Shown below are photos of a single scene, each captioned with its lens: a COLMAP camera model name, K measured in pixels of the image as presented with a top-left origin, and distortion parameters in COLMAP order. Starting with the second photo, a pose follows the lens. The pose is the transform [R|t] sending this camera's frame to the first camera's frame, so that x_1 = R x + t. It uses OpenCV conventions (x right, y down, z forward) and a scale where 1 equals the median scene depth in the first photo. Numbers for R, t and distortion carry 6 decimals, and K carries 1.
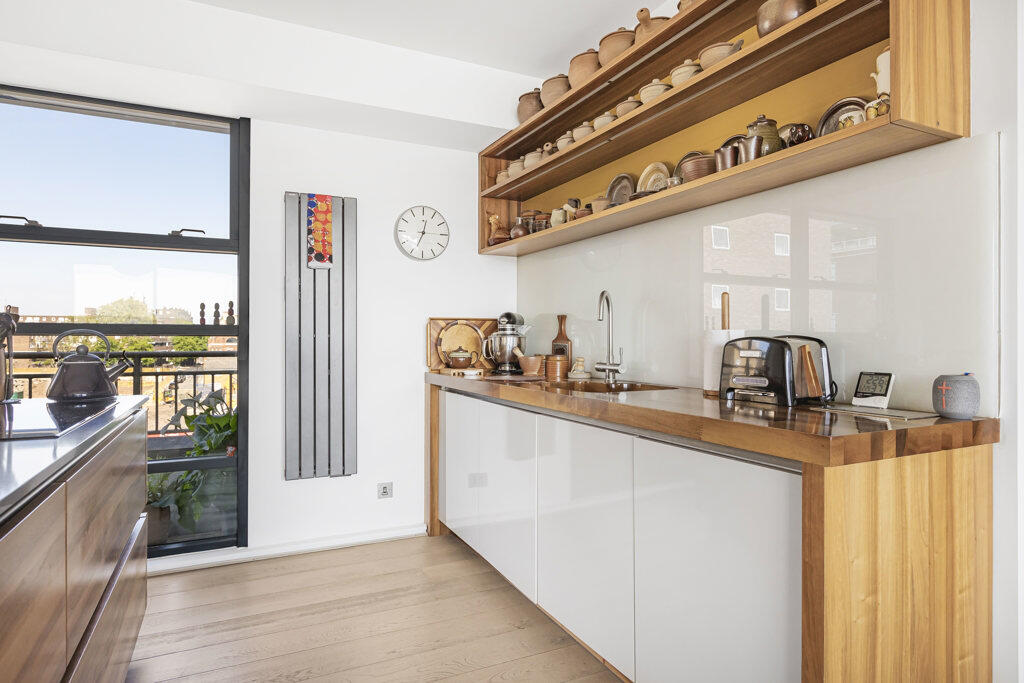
lens RADIAL K [[593.5, 0, 512.0], [0, 593.5, 341.5], [0, 0, 1]] dist [0.001039, 0.000173]
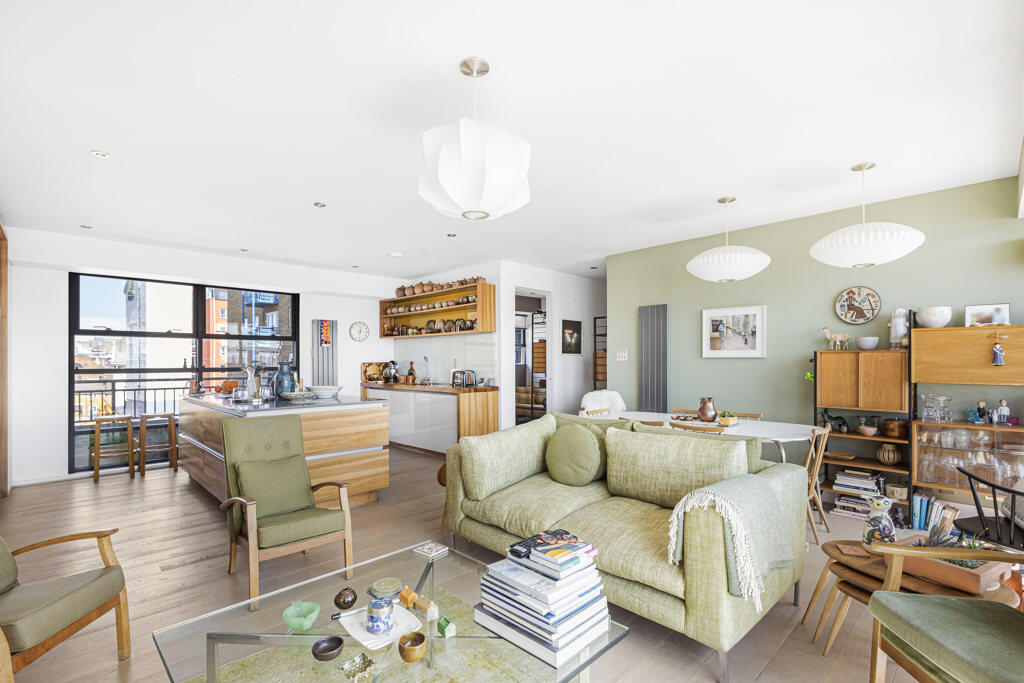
lens RADIAL K [[464.4, 0, 513.3], [0, 464.4, 356.6], [0, 0, 1]] dist [0.000138, -0.000023]
pose [[0.947337, -0.003717, 0.320216, -0.179491], [0.007509, 0.999916, -0.010607, -0.042421], [-0.320149, 0.012453, 0.947285, -1.377740]]
